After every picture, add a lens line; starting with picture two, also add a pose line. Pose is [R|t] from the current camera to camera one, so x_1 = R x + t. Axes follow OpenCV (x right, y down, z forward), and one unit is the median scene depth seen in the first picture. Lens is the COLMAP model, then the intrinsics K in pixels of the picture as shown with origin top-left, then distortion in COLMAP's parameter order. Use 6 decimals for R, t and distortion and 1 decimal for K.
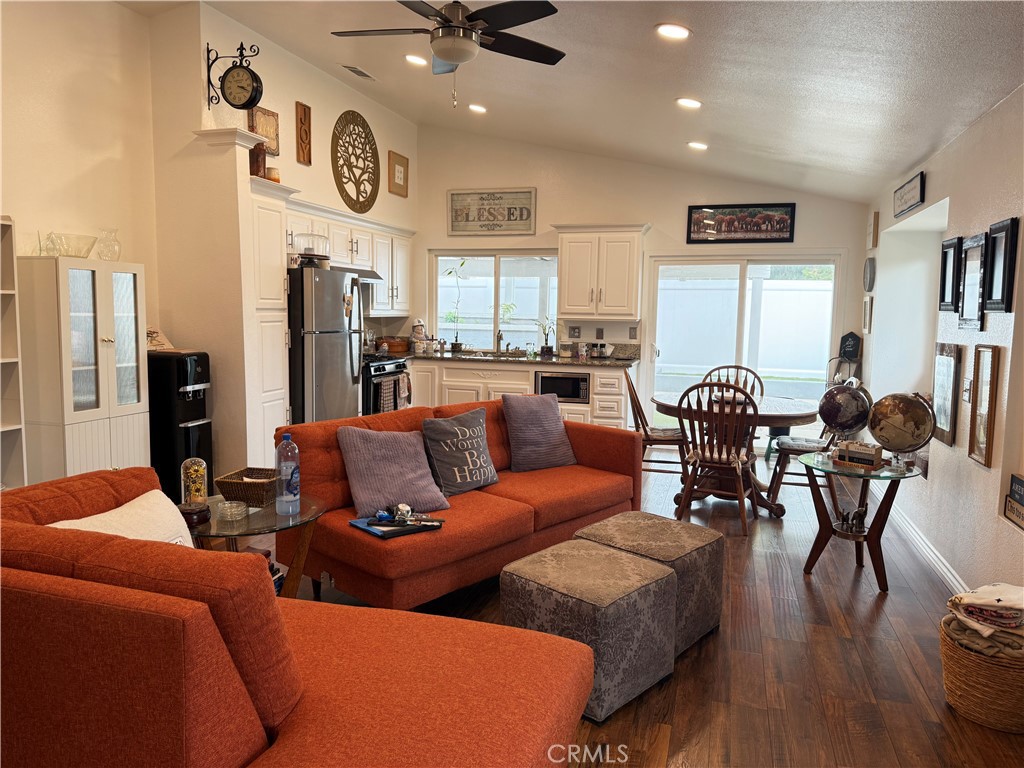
lens RADIAL K [[724.3, 0, 514.5], [0, 724.3, 390.0], [0, 0, 1]] dist [0.063633, -0.079930]
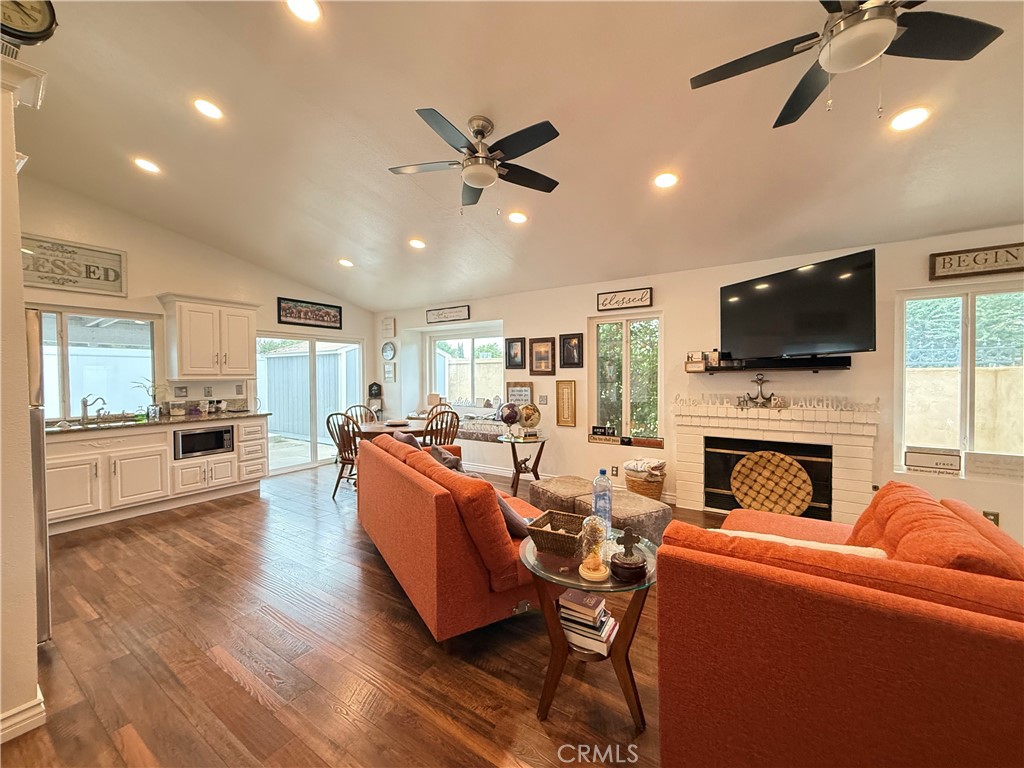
lens RADIAL K [[407.0, 0, 509.5], [0, 407.0, 383.2], [0, 0, 1]] dist [-0.002313, 0.000433]
pose [[0.298571, -0.039077, 0.953587, -0.399682], [0.118276, 0.992974, 0.003658, -0.041365], [-0.947030, 0.111694, 0.301095, 0.387749]]
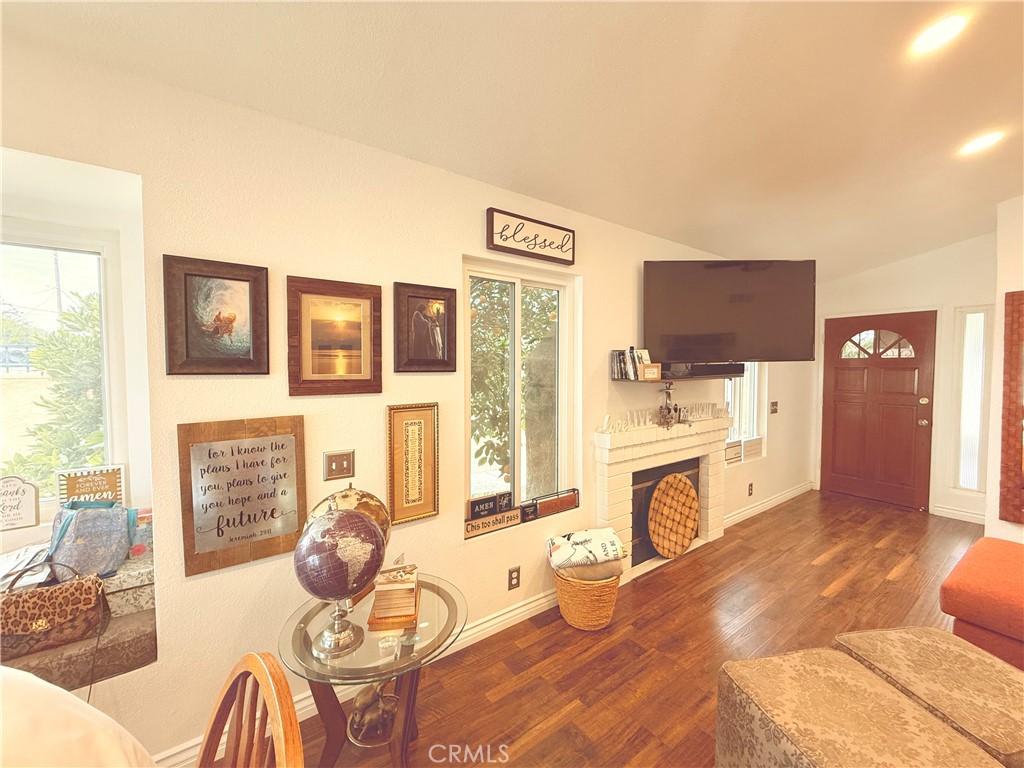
lens RADIAL K [[407.0, 0, 509.2], [0, 407.0, 383.8], [0, 0, 1]] dist [-0.002313, 0.000433]
pose [[-0.787504, -0.045620, 0.614619, 0.100089], [0.054192, 0.988268, 0.142789, -0.082588], [-0.613923, 0.145754, -0.775793, 0.687657]]
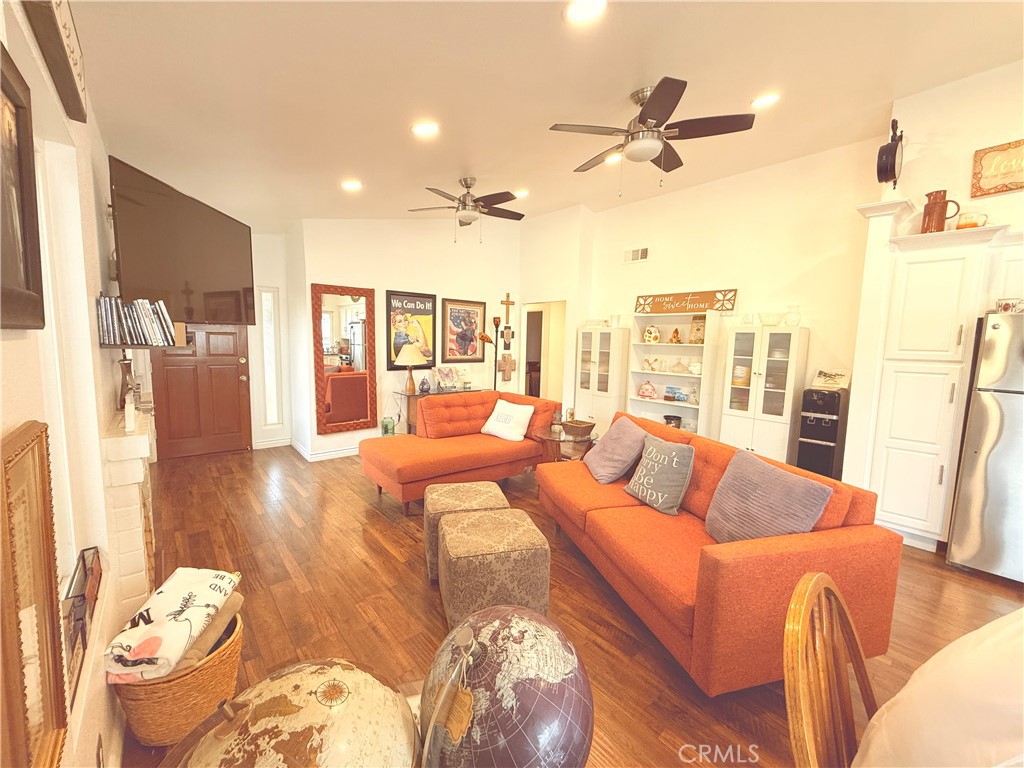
lens RADIAL K [[407.0, 0, 508.9], [0, 407.0, 383.2], [0, 0, 1]] dist [-0.002313, 0.000433]
pose [[-0.546791, 0.053447, -0.835561, 0.338175], [-0.129418, 0.980571, 0.147414, -0.068150], [0.827206, 0.188742, -0.529250, 0.638161]]
